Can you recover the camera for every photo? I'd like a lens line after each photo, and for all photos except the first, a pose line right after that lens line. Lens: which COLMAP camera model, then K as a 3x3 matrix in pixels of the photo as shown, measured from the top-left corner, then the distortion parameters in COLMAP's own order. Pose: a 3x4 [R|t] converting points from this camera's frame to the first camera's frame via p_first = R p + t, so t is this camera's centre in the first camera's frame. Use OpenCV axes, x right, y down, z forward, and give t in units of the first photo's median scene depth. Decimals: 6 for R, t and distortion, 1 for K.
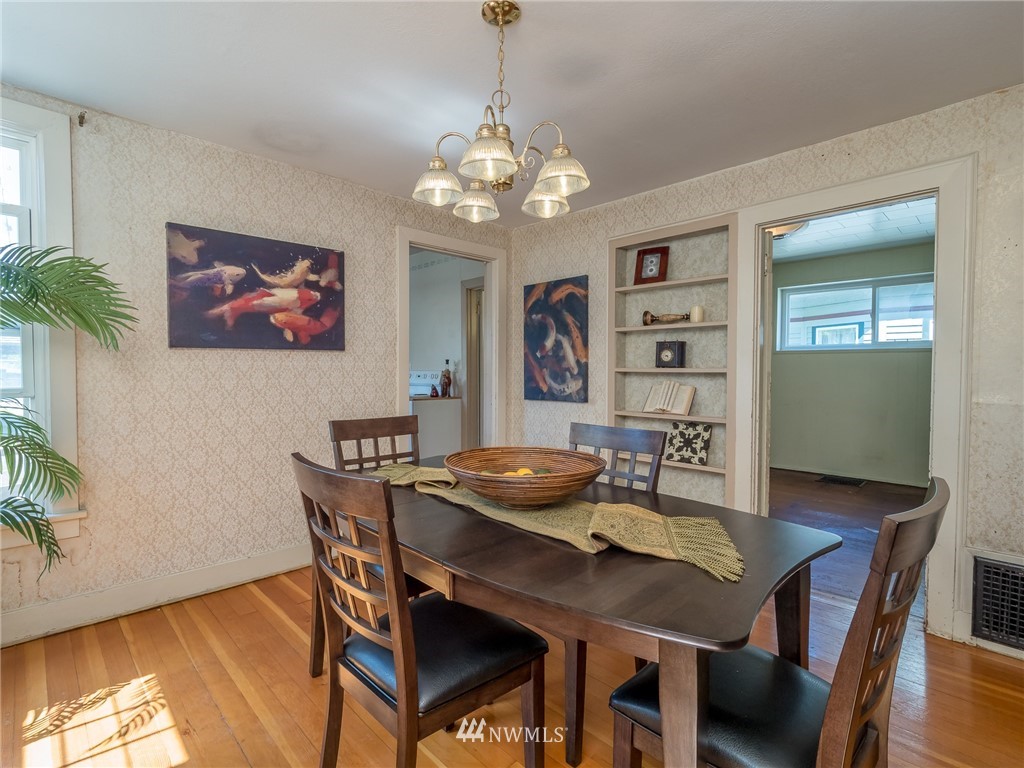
lens RADIAL K [[495.2, 0, 508.4], [0, 495.2, 378.7], [0, 0, 1]] dist [-0.004654, -0.000490]
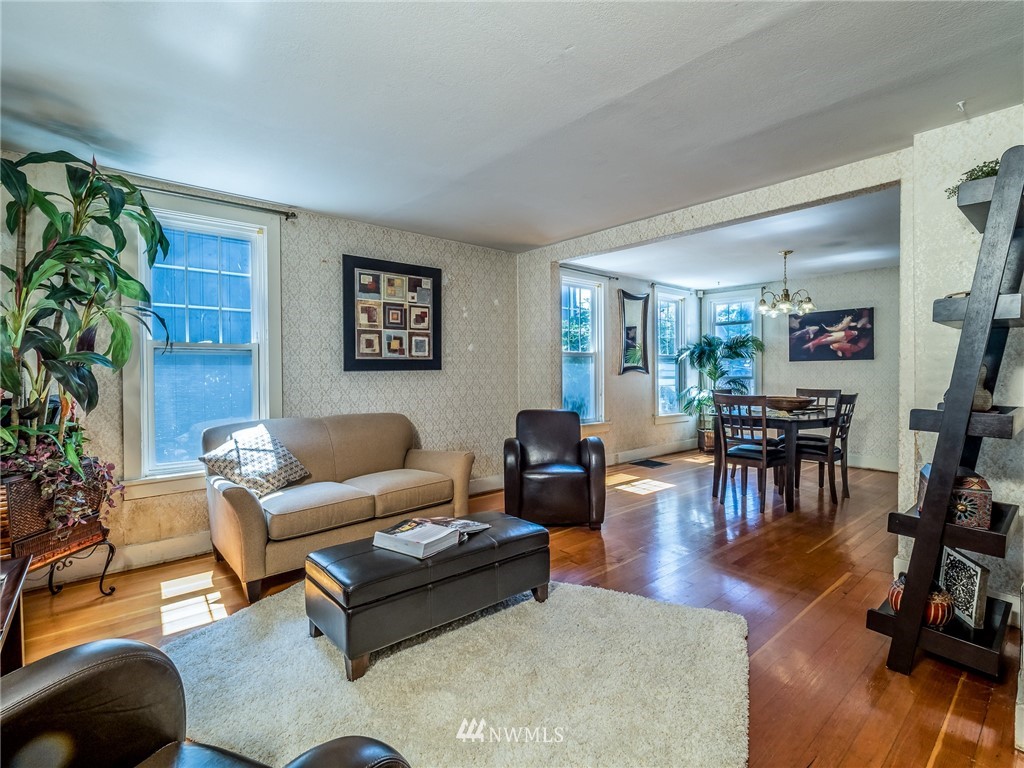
lens RADIAL K [[495.2, 0, 508.4], [0, 495.2, 378.7], [0, 0, 1]] dist [-0.004654, -0.000490]
pose [[-0.069190, 0.011203, -0.997541, 1.833946], [-0.021324, 0.999692, 0.012707, 0.024583], [0.997376, 0.022150, -0.068930, -0.282128]]
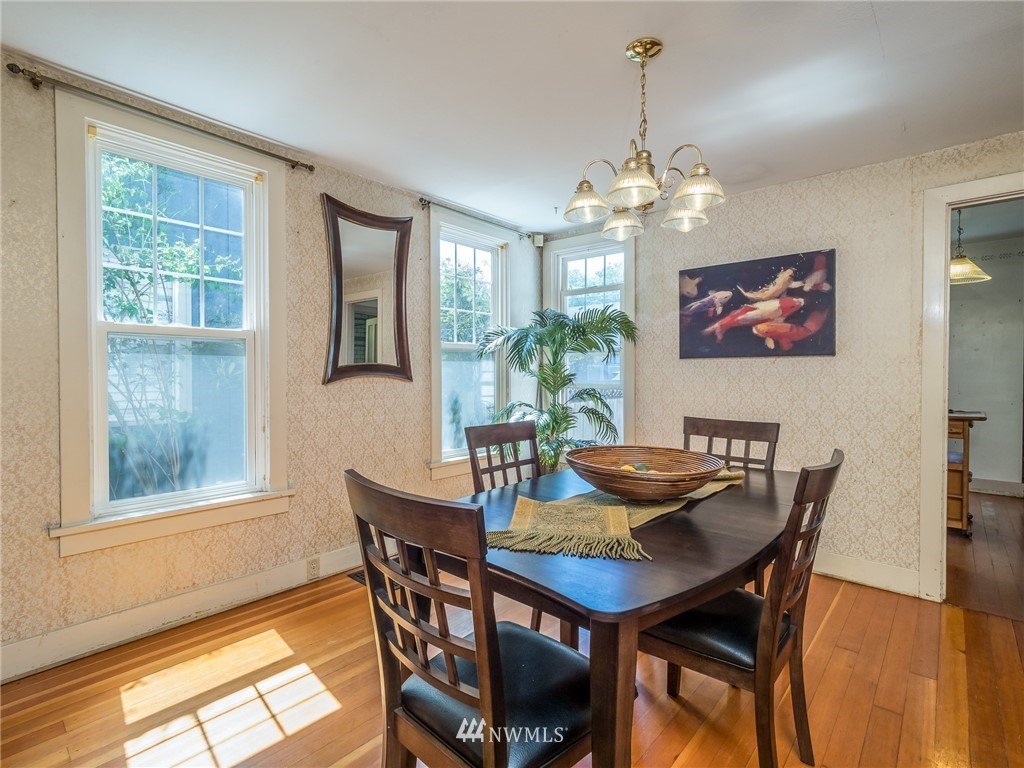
lens RADIAL K [[495.2, 0, 508.4], [0, 495.2, 378.7], [0, 0, 1]] dist [-0.004654, -0.000490]
pose [[0.063602, 0.010155, -0.997924, 0.619439], [-0.027995, 0.999573, 0.008387, -0.003531], [0.997583, 0.027404, 0.063860, 0.373329]]
